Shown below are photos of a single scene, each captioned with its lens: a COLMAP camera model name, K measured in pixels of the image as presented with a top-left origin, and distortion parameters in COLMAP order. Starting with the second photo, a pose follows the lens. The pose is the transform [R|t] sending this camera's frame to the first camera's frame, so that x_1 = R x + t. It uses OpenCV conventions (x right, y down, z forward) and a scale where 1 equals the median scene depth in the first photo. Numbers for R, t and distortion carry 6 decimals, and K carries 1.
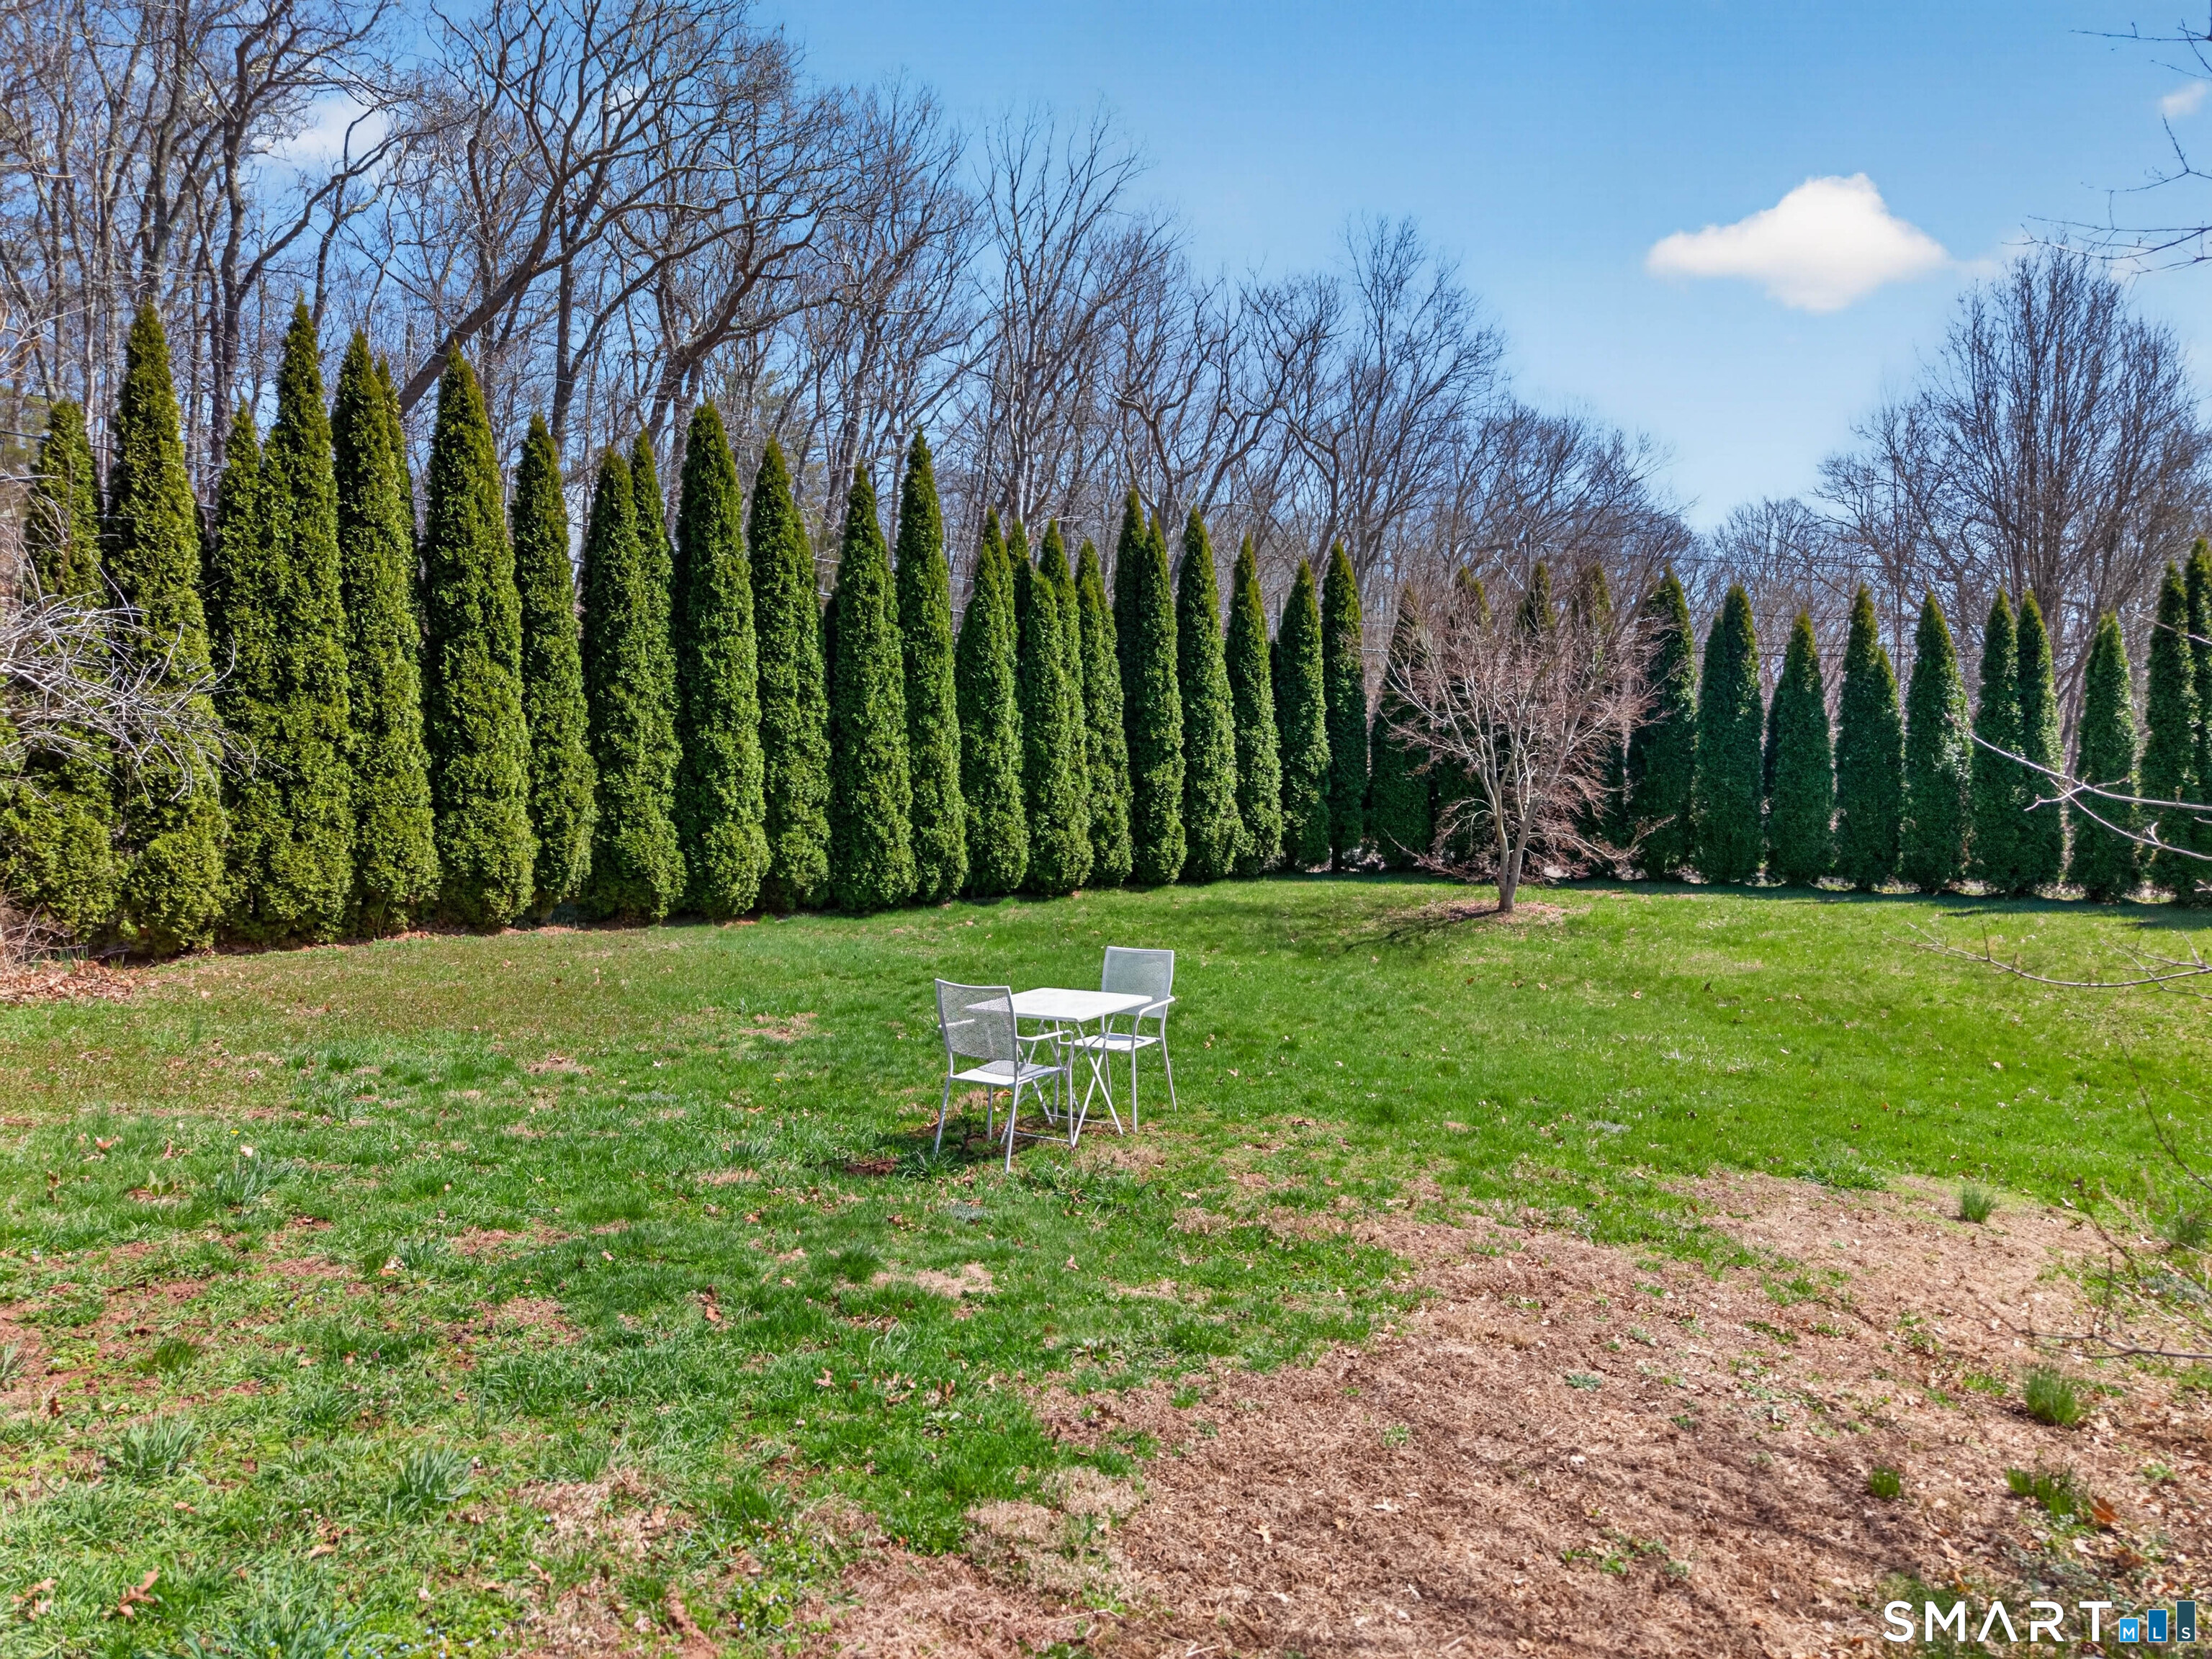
lens RADIAL K [[1512.0, 0, 1119.4], [0, 1512.0, 825.3], [0, 0, 1]] dist [0.023032, -0.027957]
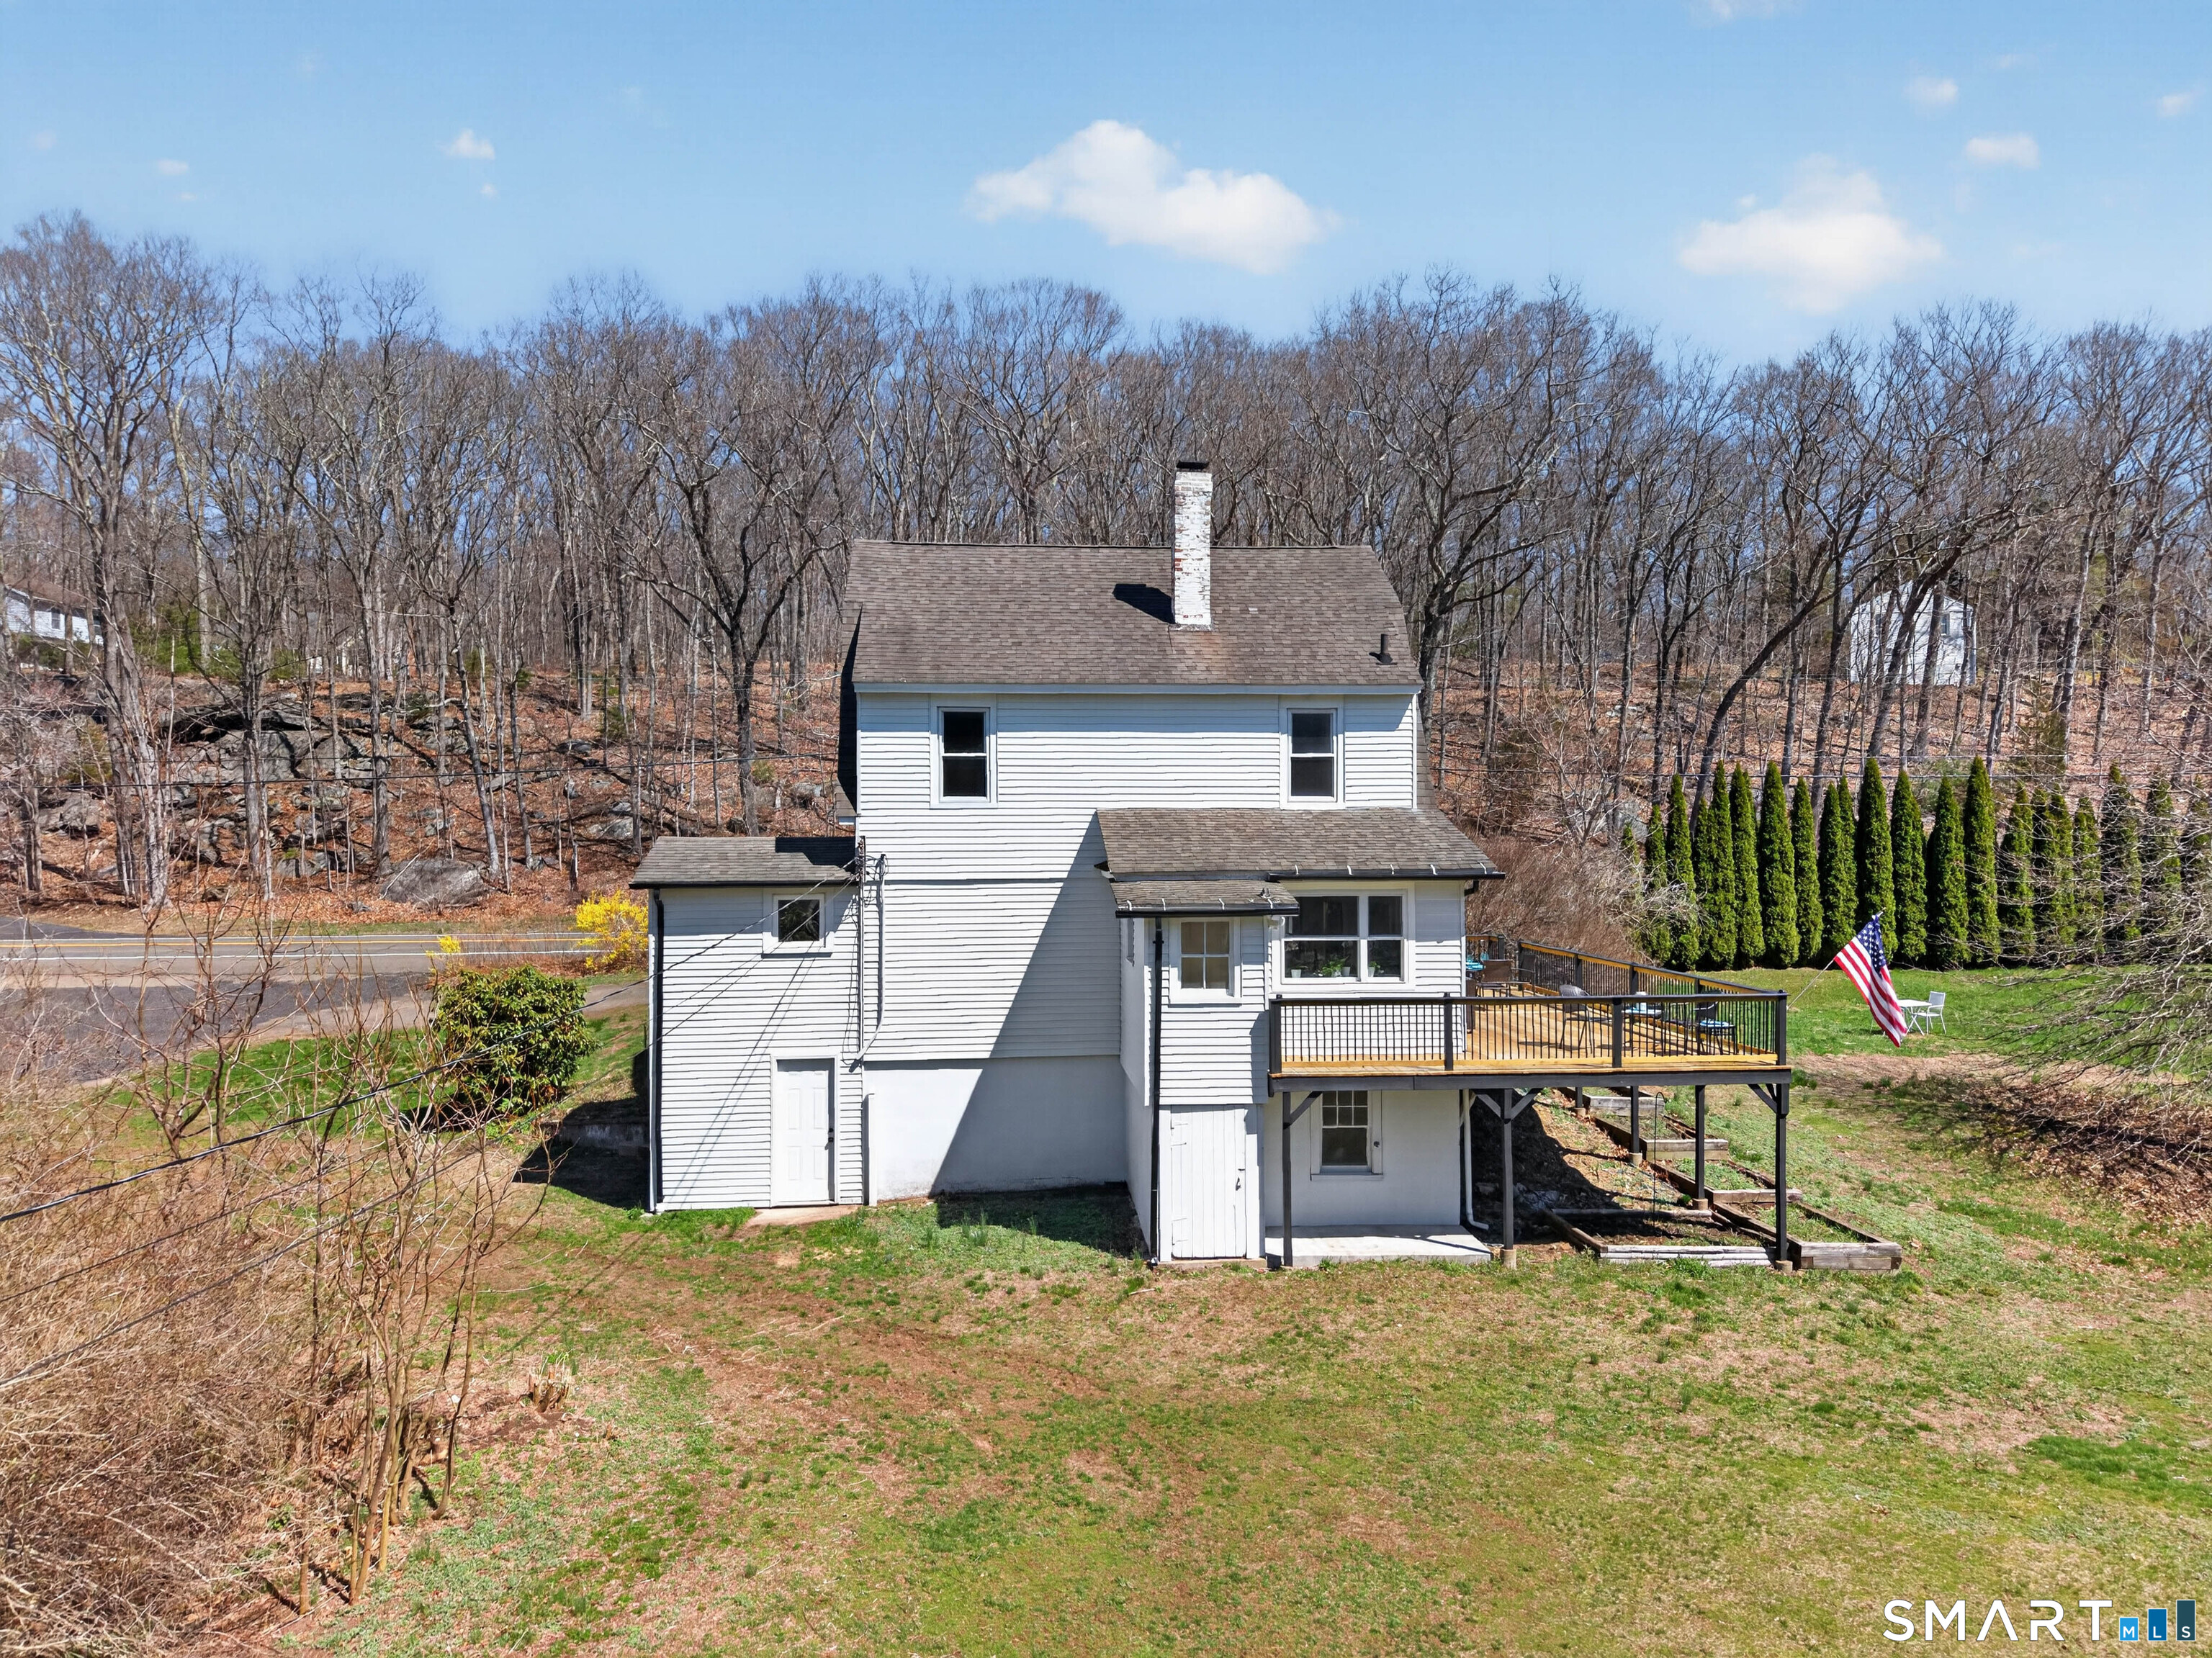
lens RADIAL K [[1511.9, 0, 1116.7], [0, 1511.9, 822.9], [0, 0, 1]] dist [0.023032, -0.027957]
pose [[0.677040, -0.001218, -0.735945, 0.712455], [0.003255, 0.999994, 0.001339, -0.180175], [0.735939, -0.003302, 0.677039, -1.575604]]
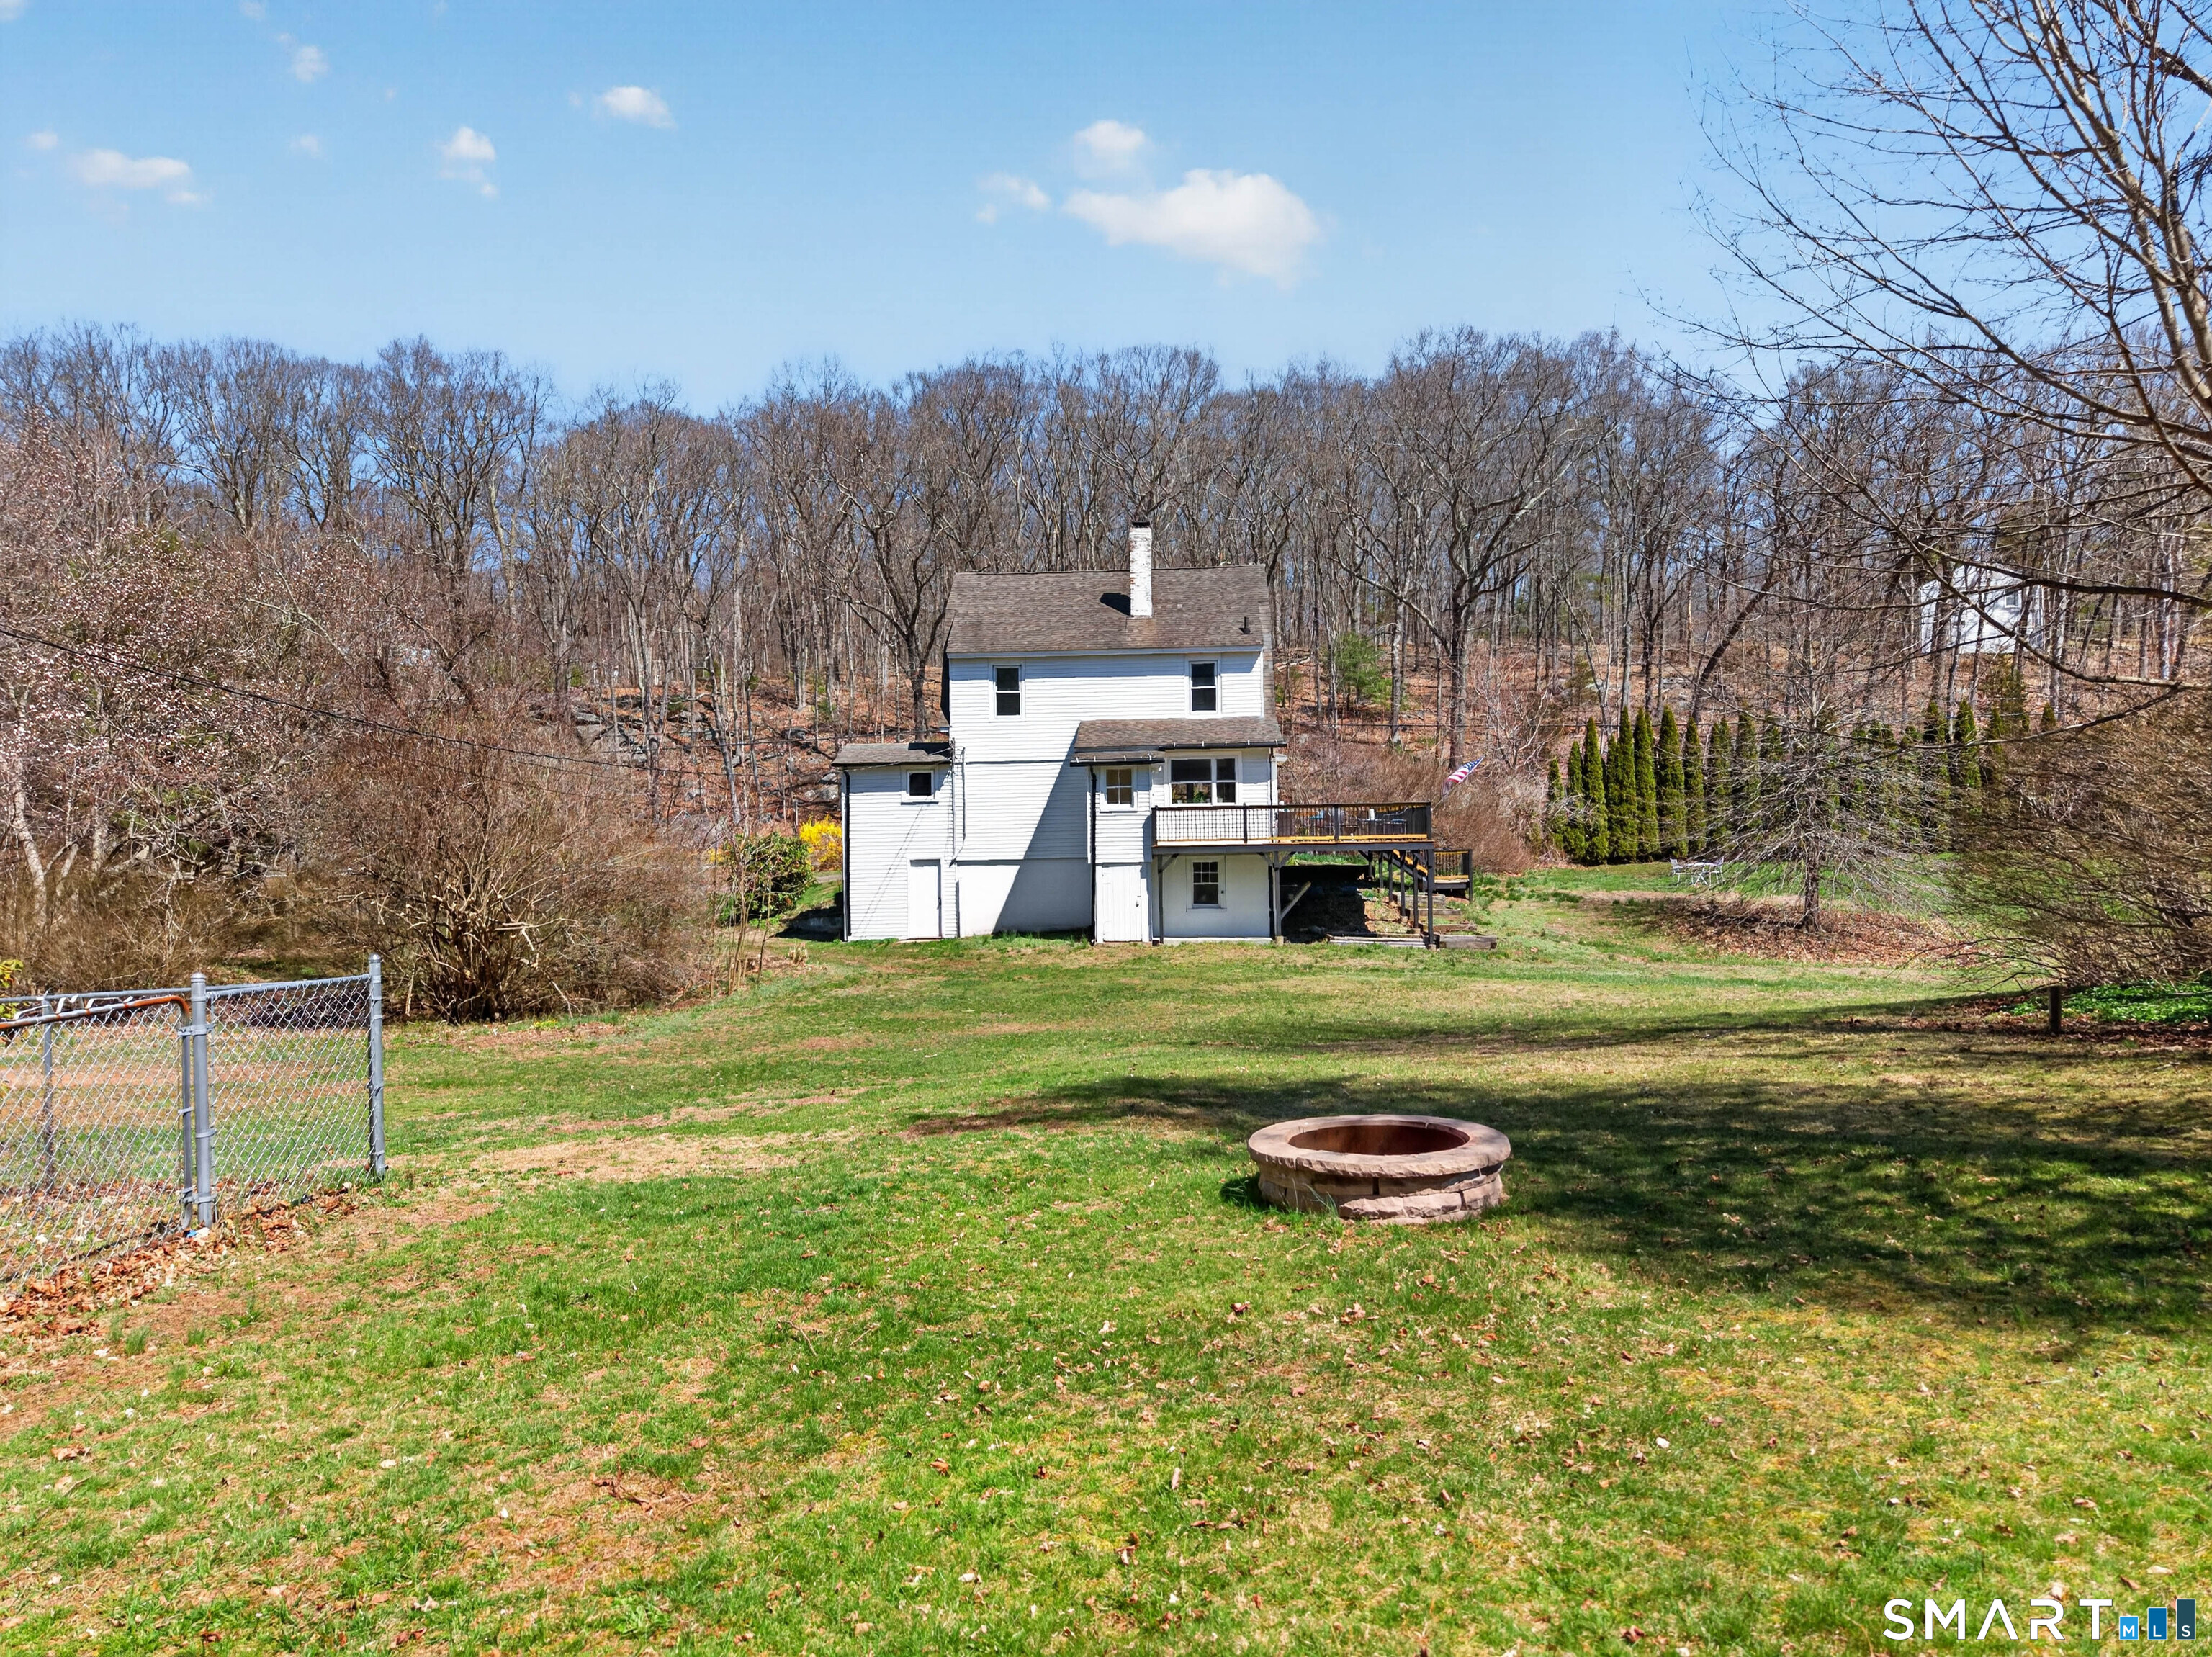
lens RADIAL K [[1534.8, 0, 1118.9], [0, 1534.8, 838.8], [0, 0, 1]] dist [0.072127, 0.000655]
pose [[0.574056, -0.008252, -0.818775, 1.661214], [0.020072, 0.999791, 0.003997, -0.024973], [0.818570, -0.018728, 0.574101, -1.999992]]
